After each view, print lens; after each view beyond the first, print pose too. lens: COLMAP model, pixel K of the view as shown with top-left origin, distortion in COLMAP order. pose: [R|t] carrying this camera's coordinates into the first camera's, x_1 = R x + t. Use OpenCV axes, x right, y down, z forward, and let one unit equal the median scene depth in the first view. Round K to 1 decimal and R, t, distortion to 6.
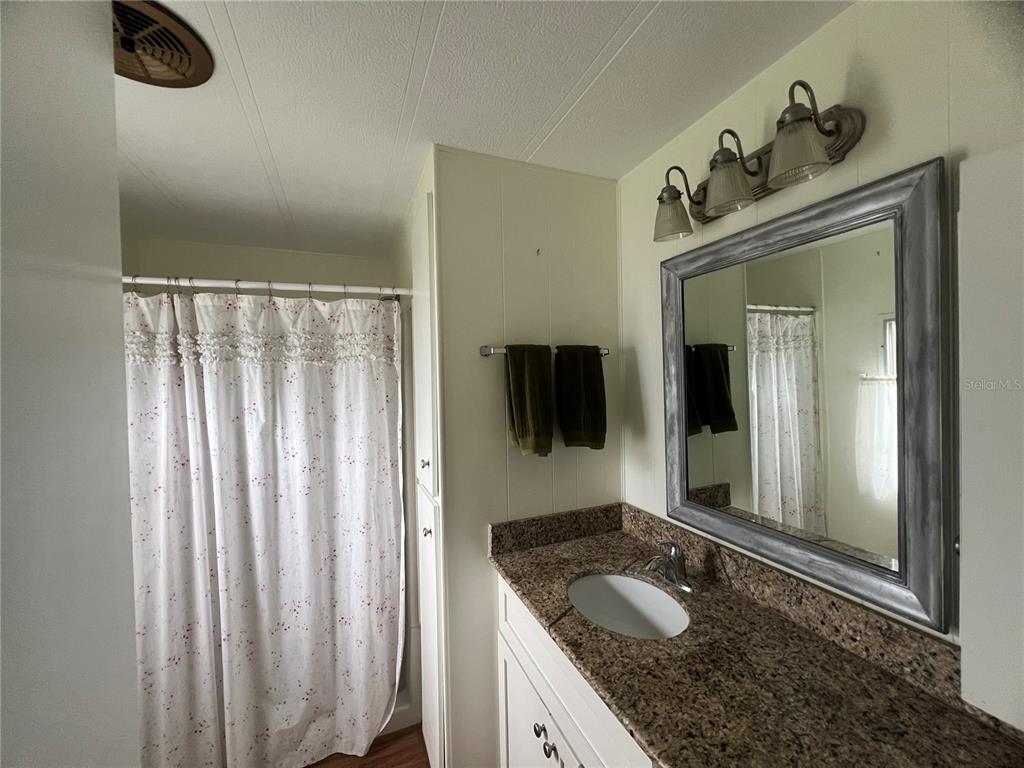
lens RADIAL K [[410.0, 0, 514.0], [0, 410.0, 379.9], [0, 0, 1]] dist [-0.002456, 0.000684]
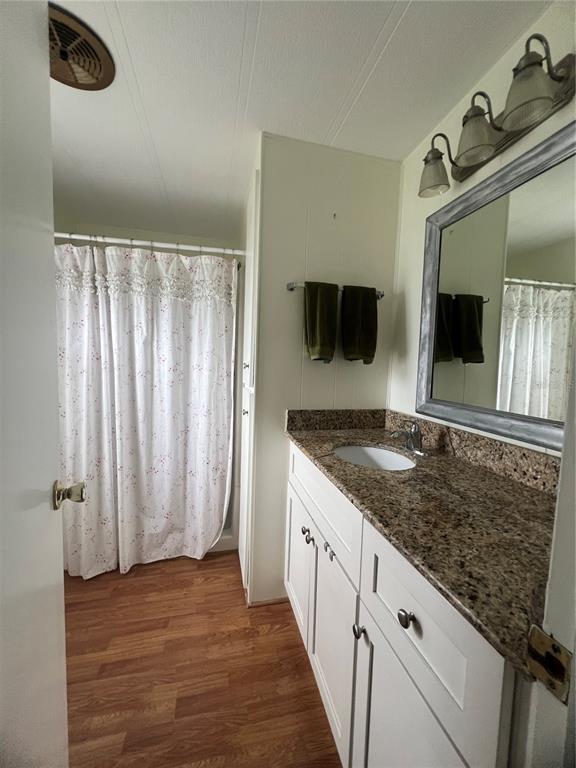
lens RADIAL K [[307.5, 0, 287.9], [0, 307.5, 384.9], [0, 0, 1]] dist [-0.002456, 0.000684]
pose [[0.986834, 0.066969, -0.147220, 0.096155], [-0.057305, 0.995974, 0.068937, 0.188457], [0.151244, -0.059593, 0.986699, -0.060465]]
